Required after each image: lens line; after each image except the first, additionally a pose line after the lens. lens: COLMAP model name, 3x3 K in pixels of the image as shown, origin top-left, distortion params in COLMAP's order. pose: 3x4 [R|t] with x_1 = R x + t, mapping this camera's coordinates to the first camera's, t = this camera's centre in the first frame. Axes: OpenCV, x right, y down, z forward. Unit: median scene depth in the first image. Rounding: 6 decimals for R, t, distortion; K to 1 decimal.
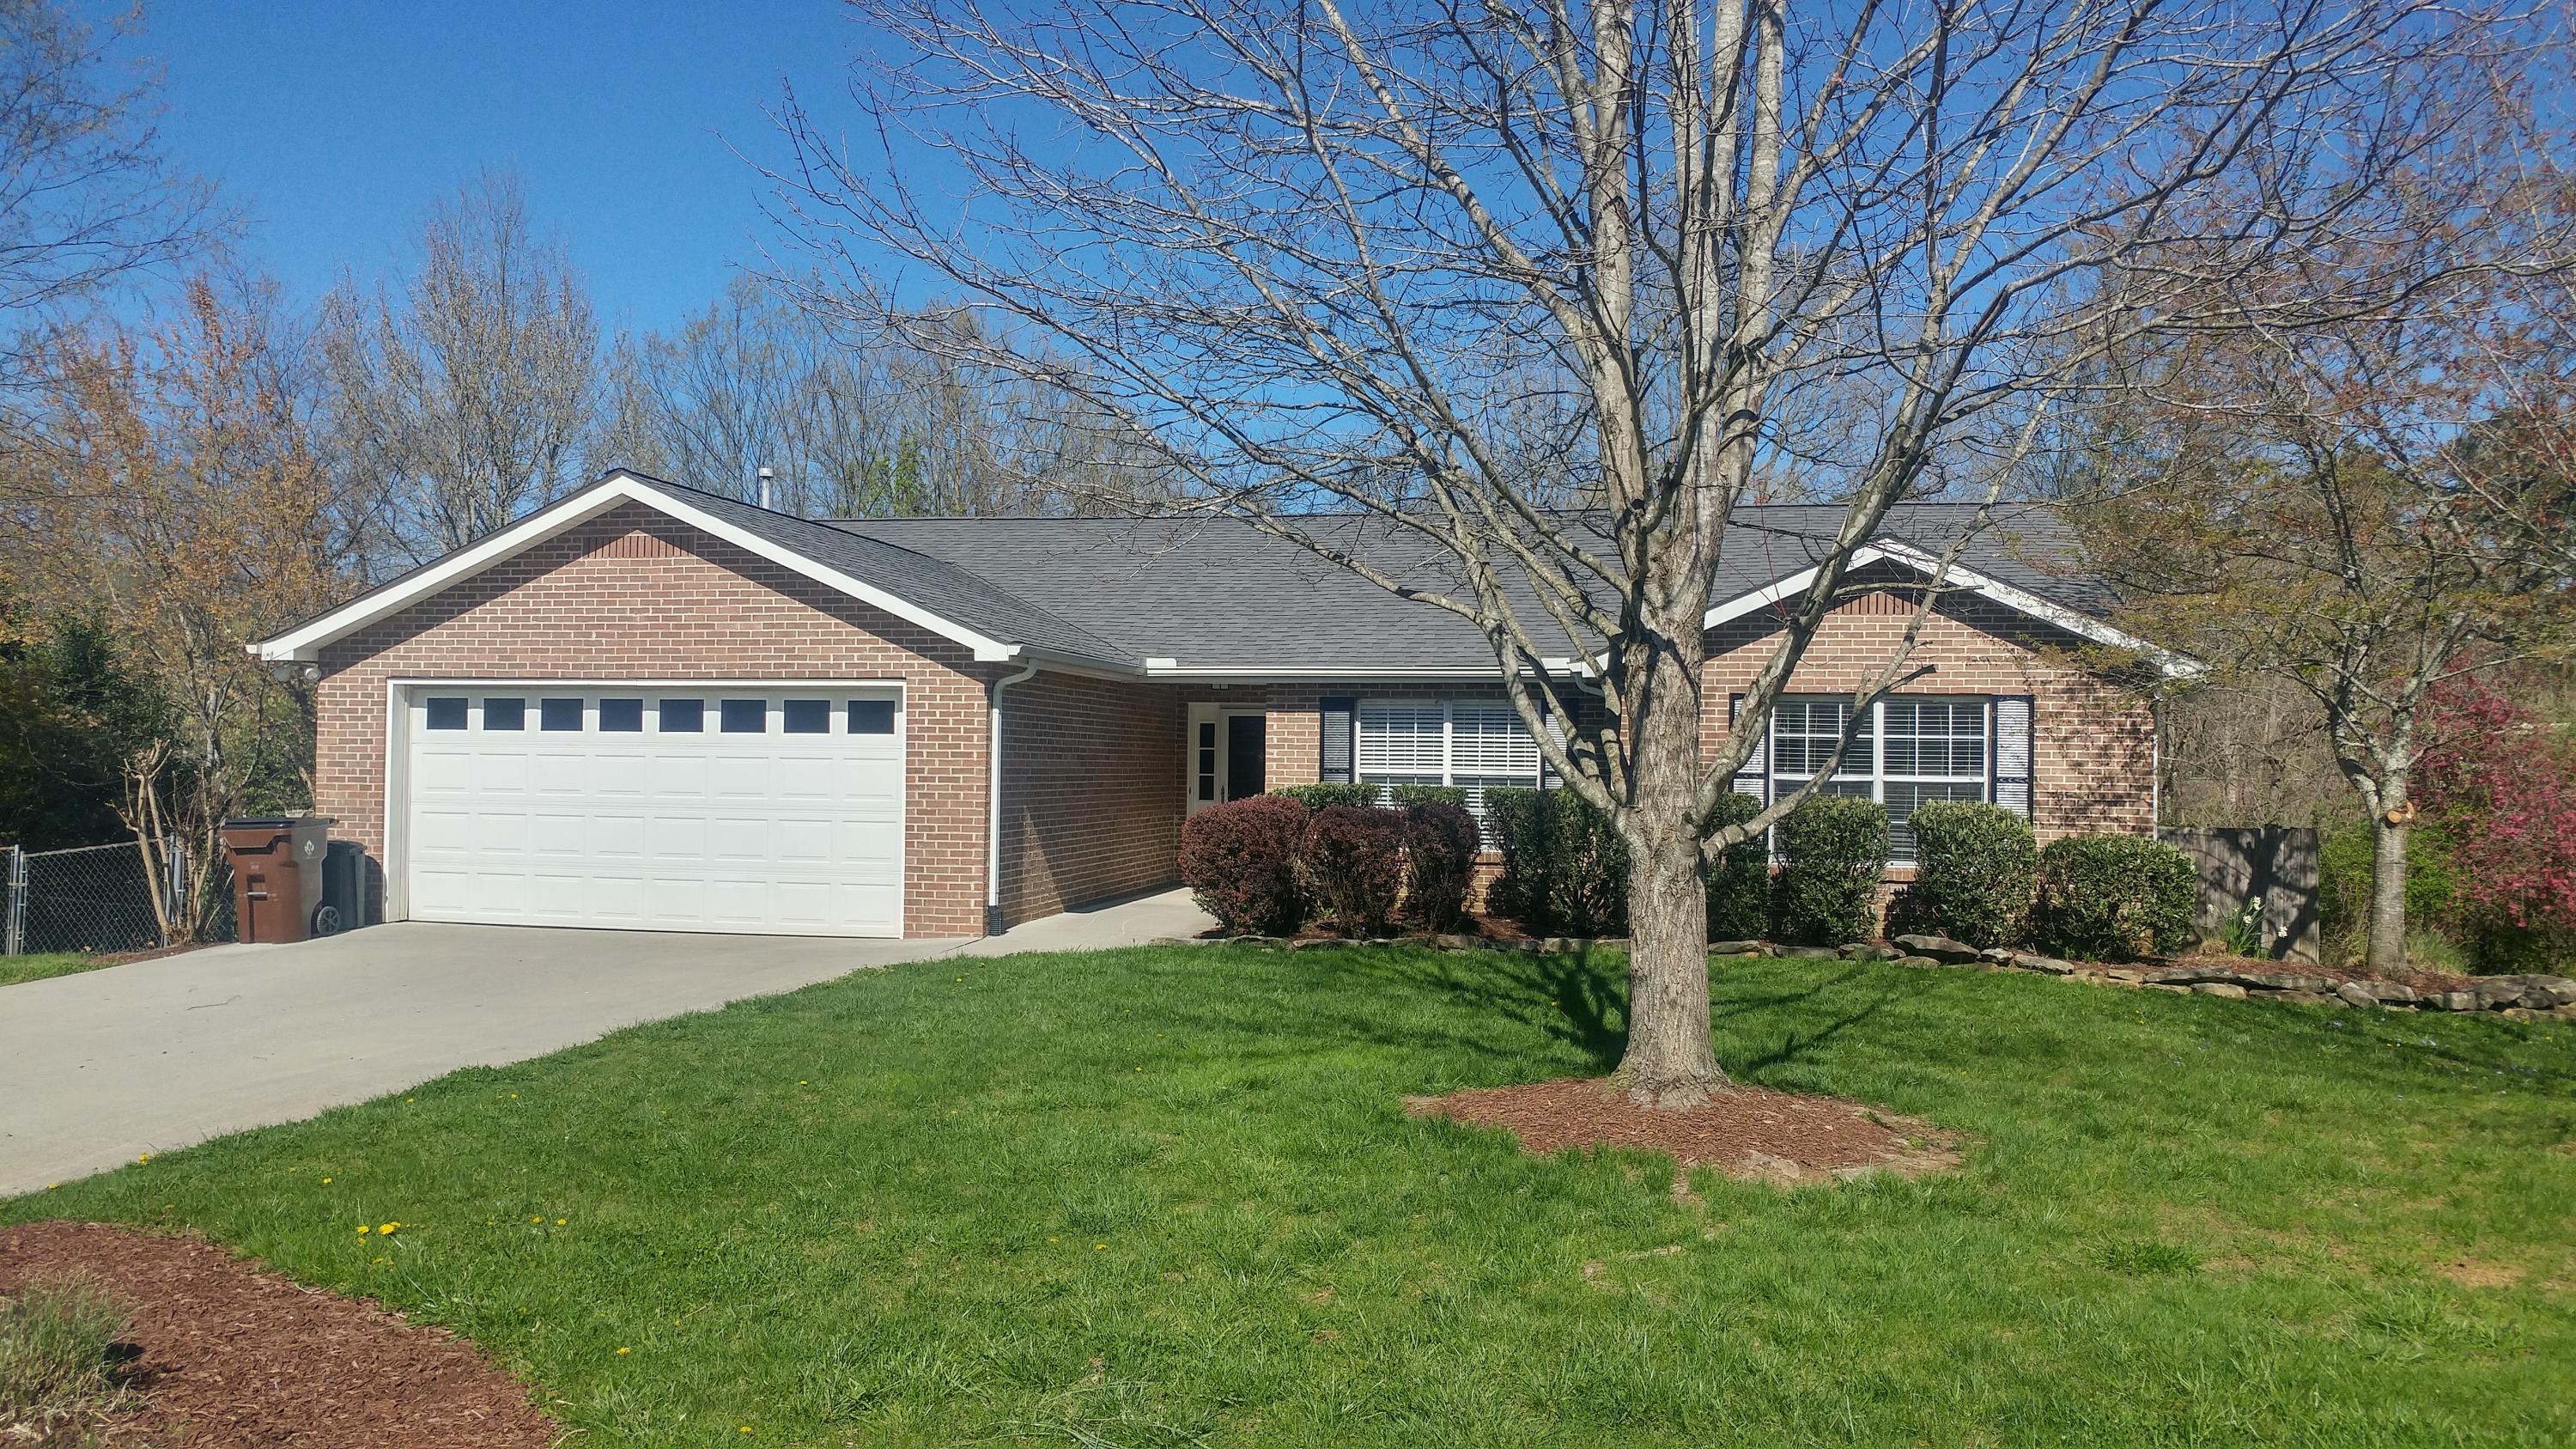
lens RADIAL K [[1827.1, 0, 1288.0], [0, 1827.1, 724.5], [0, 0, 1]] dist [-0.000255, 0.007545]
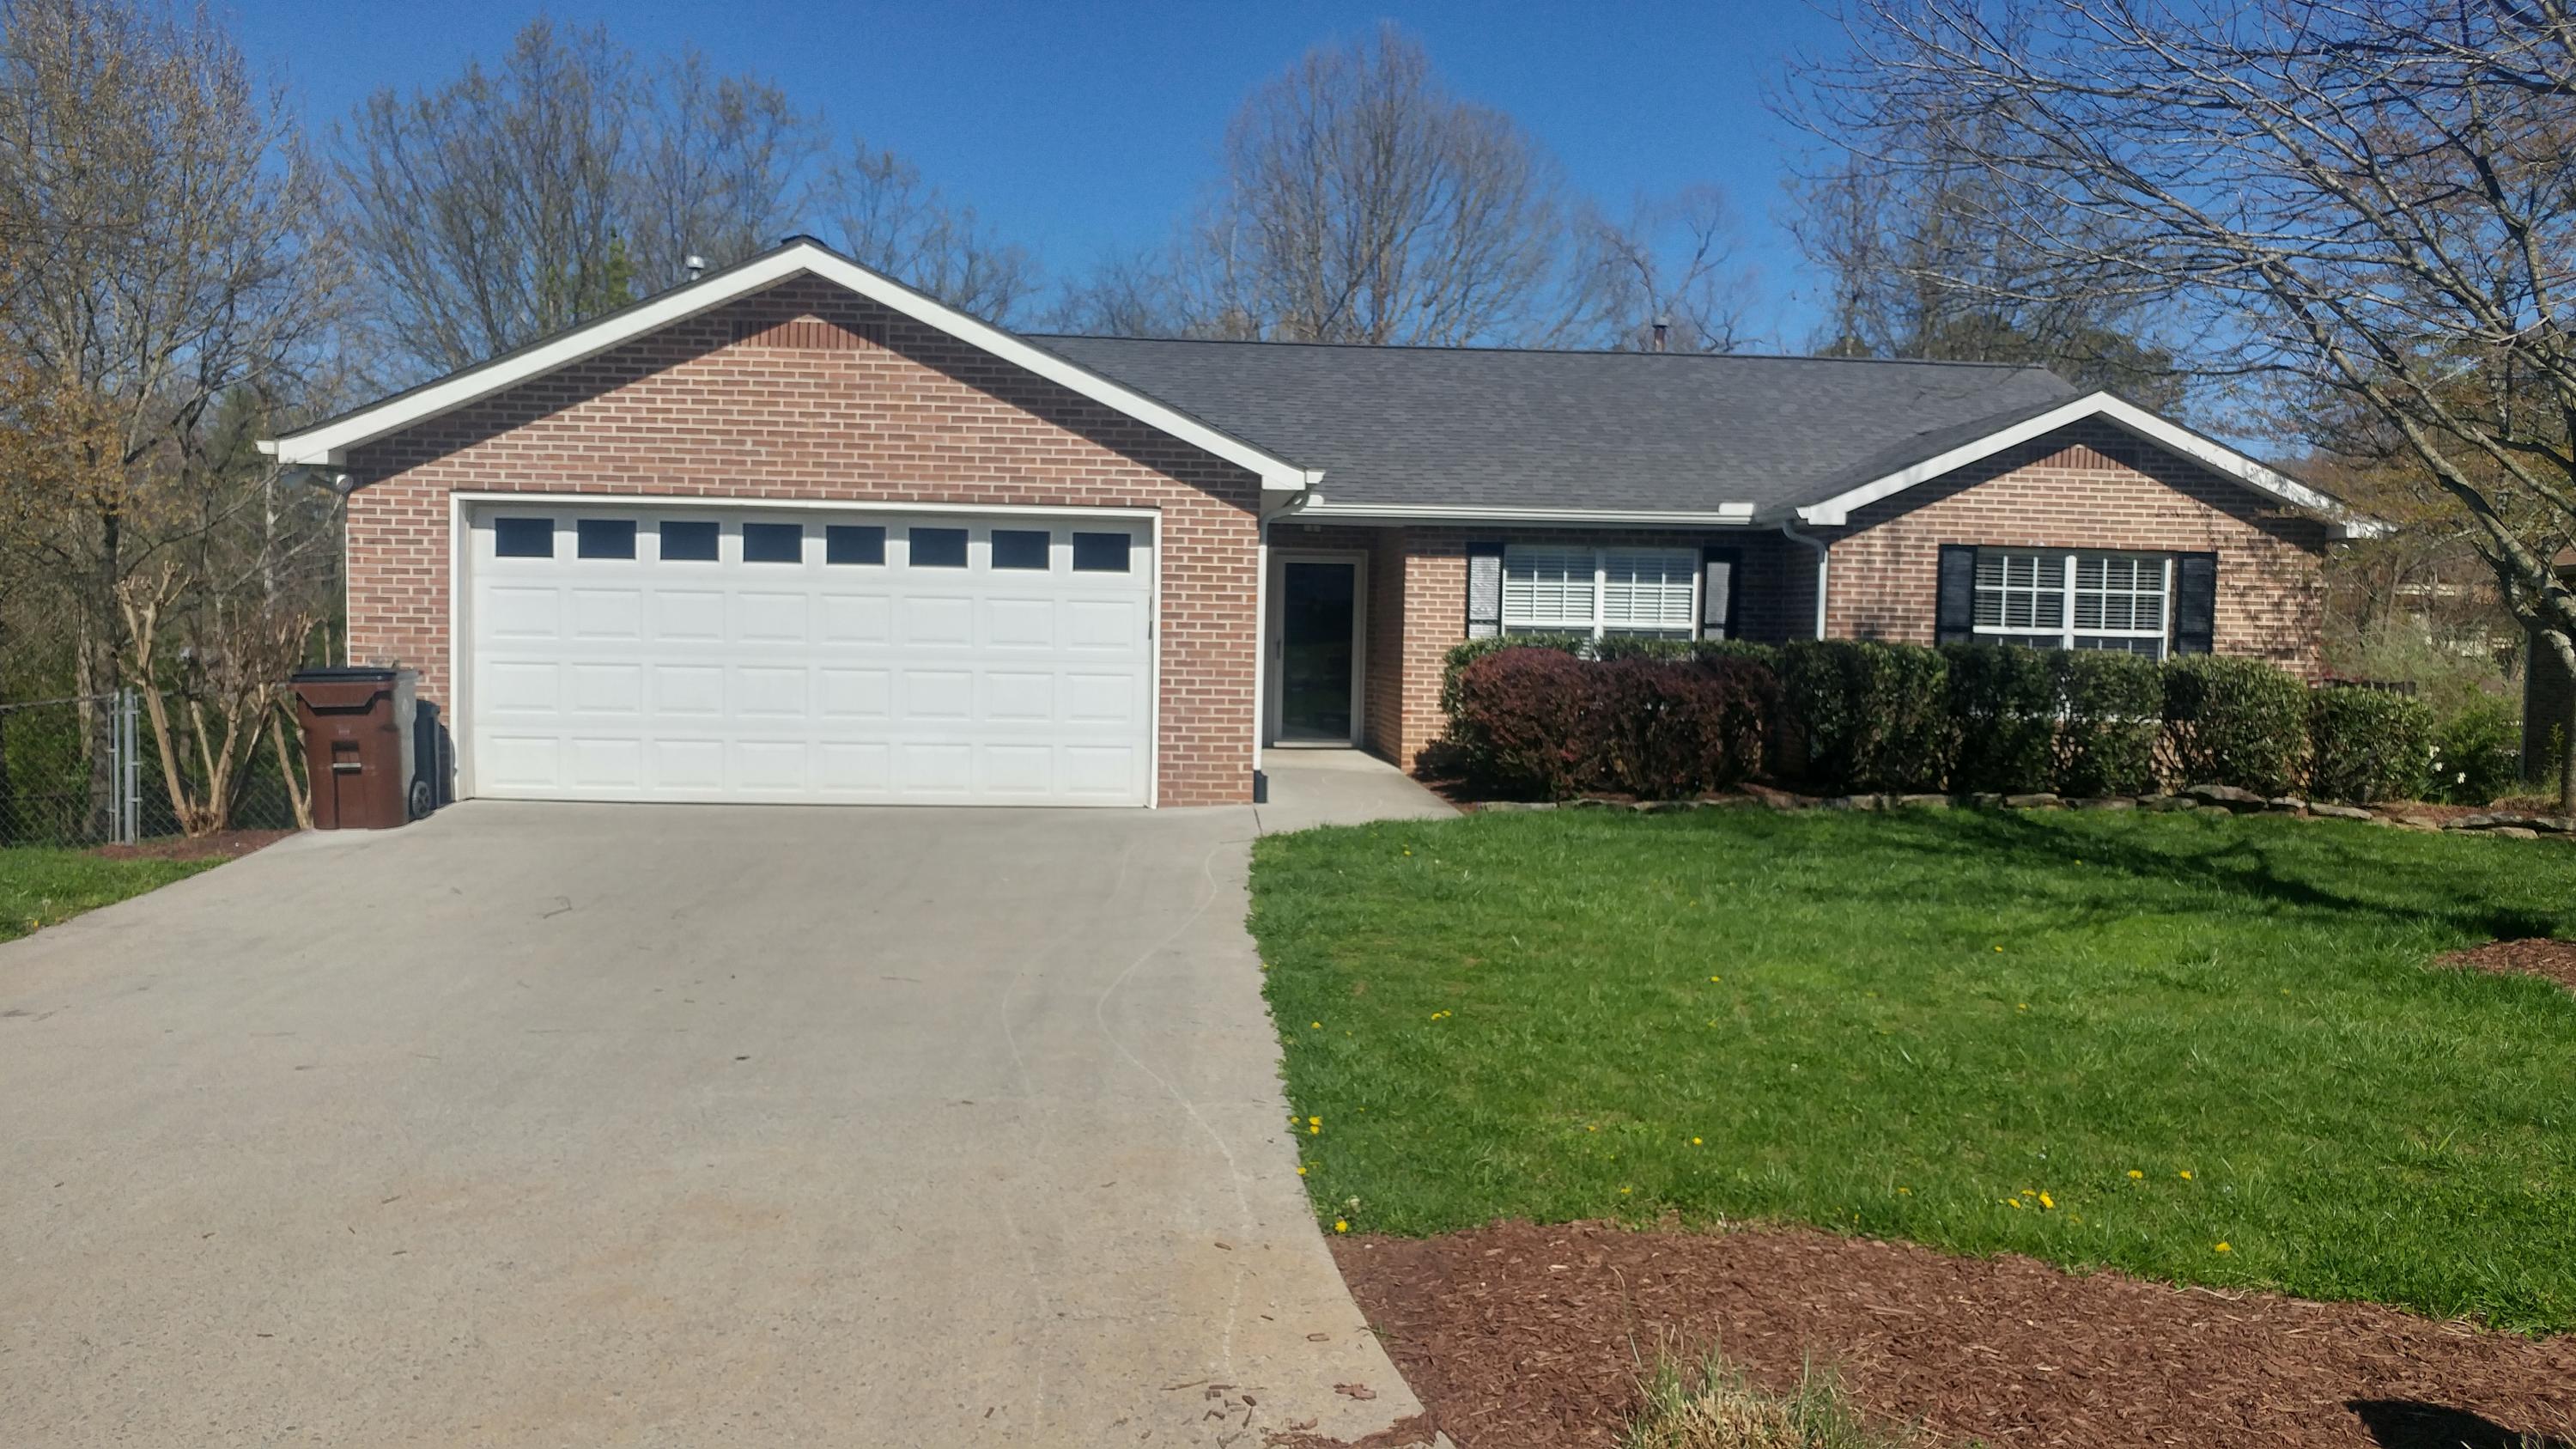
lens RADIAL K [[1846.5, 0, 1298.4], [0, 1846.5, 784.1], [0, 0, 1]] dist [0.005623, 0.003767]
pose [[0.962384, -0.015203, 0.271268, -0.372096], [-0.014060, 0.994309, 0.105606, 0.011253], [-0.271330, -0.105448, 0.956693, 0.134155]]
